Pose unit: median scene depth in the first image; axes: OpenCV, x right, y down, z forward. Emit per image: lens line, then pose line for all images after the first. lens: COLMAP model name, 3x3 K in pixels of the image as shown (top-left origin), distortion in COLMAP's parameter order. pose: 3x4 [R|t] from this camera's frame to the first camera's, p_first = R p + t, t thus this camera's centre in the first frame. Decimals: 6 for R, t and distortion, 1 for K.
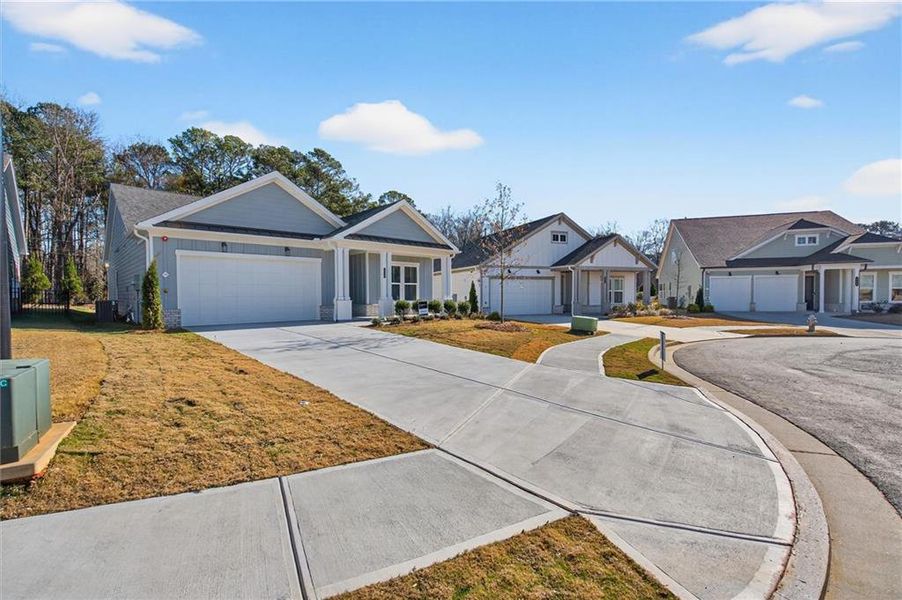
lens RADIAL K [[404.0, 0, 451.0], [0, 404.0, 300.0], [0, 0, 1]] dist [0.001407, -0.000852]
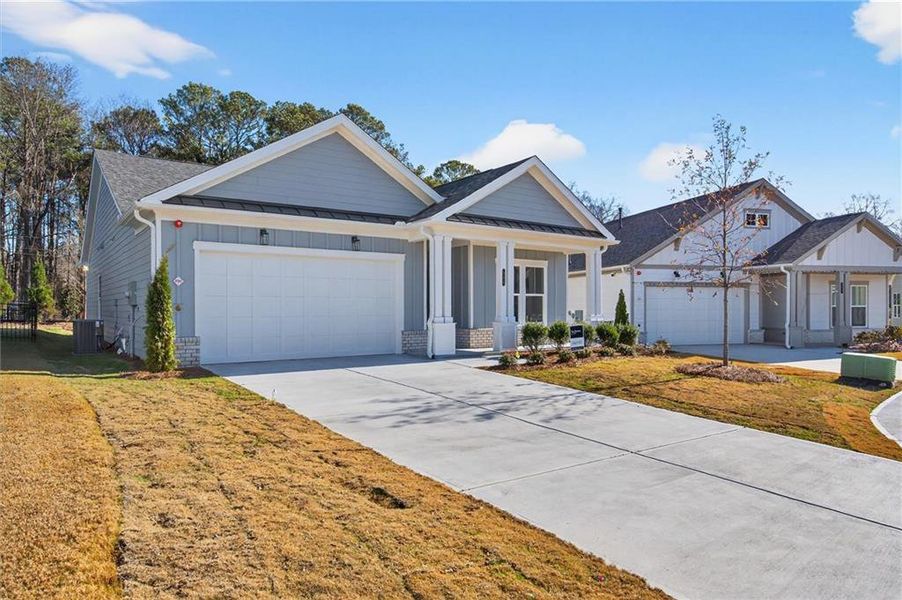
lens RADIAL K [[569.1, 0, 448.4], [0, 569.1, 305.0], [0, 0, 1]] dist [-0.004263, 0.006071]
pose [[0.991687, 0.002609, -0.128648, -0.090973], [-0.005055, 0.999813, -0.018688, -0.006002], [0.128575, 0.019183, 0.991514, 0.093300]]
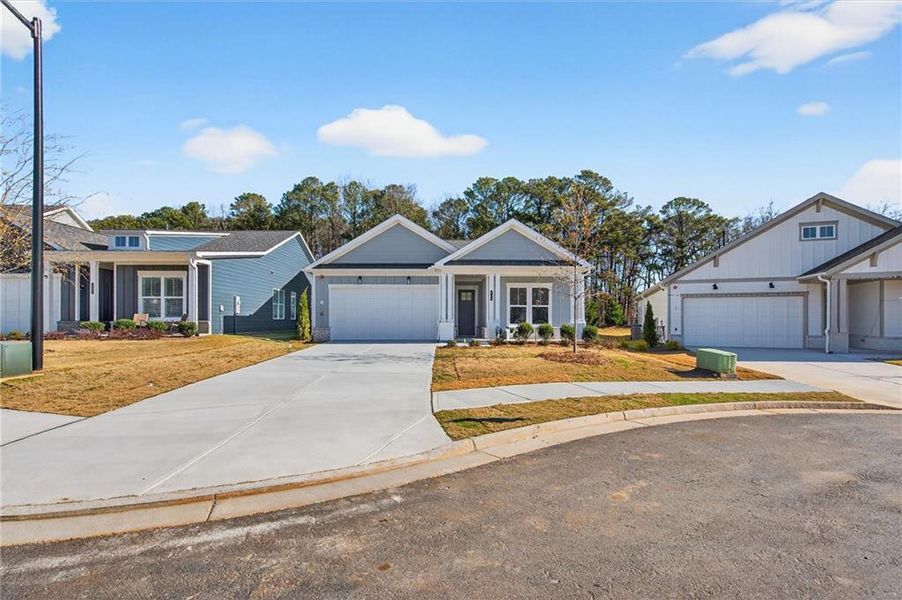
lens RADIAL K [[414.0, 0, 446.8], [0, 414.0, 314.5], [0, 0, 1]] dist [0.000246, -0.000286]
pose [[0.738700, -0.002778, -0.674029, 0.295224], [-0.013838, 0.999718, -0.019286, 0.000703], [0.673893, 0.023574, 0.738453, 0.115977]]
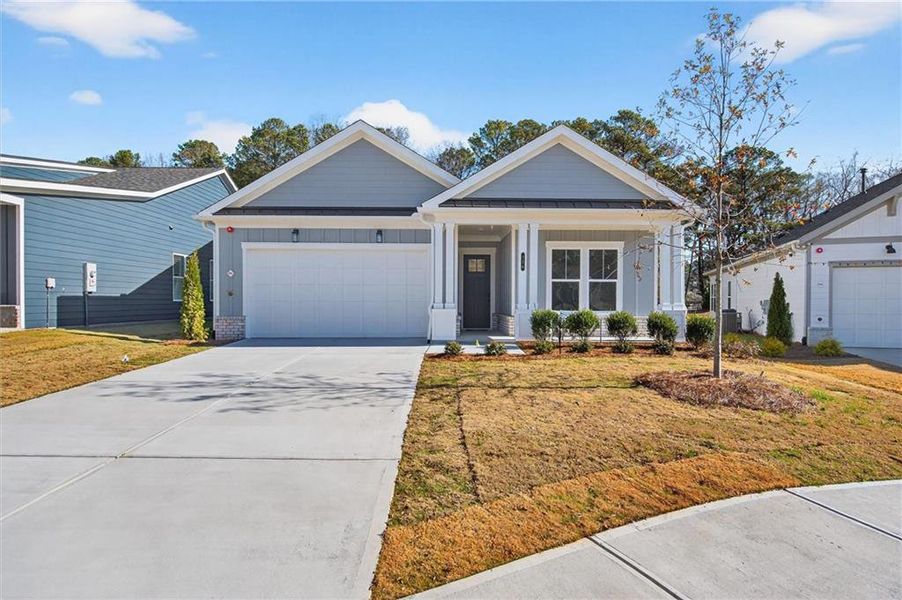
lens RADIAL K [[486.6, 0, 451.0], [0, 486.6, 300.0], [0, 0, 1]] dist [0.003021, -0.000404]
pose [[0.744097, 0.006685, -0.668039, 0.145333], [-0.015204, 0.999860, -0.006930, -0.004385], [0.667899, 0.015314, 0.744094, 0.283851]]
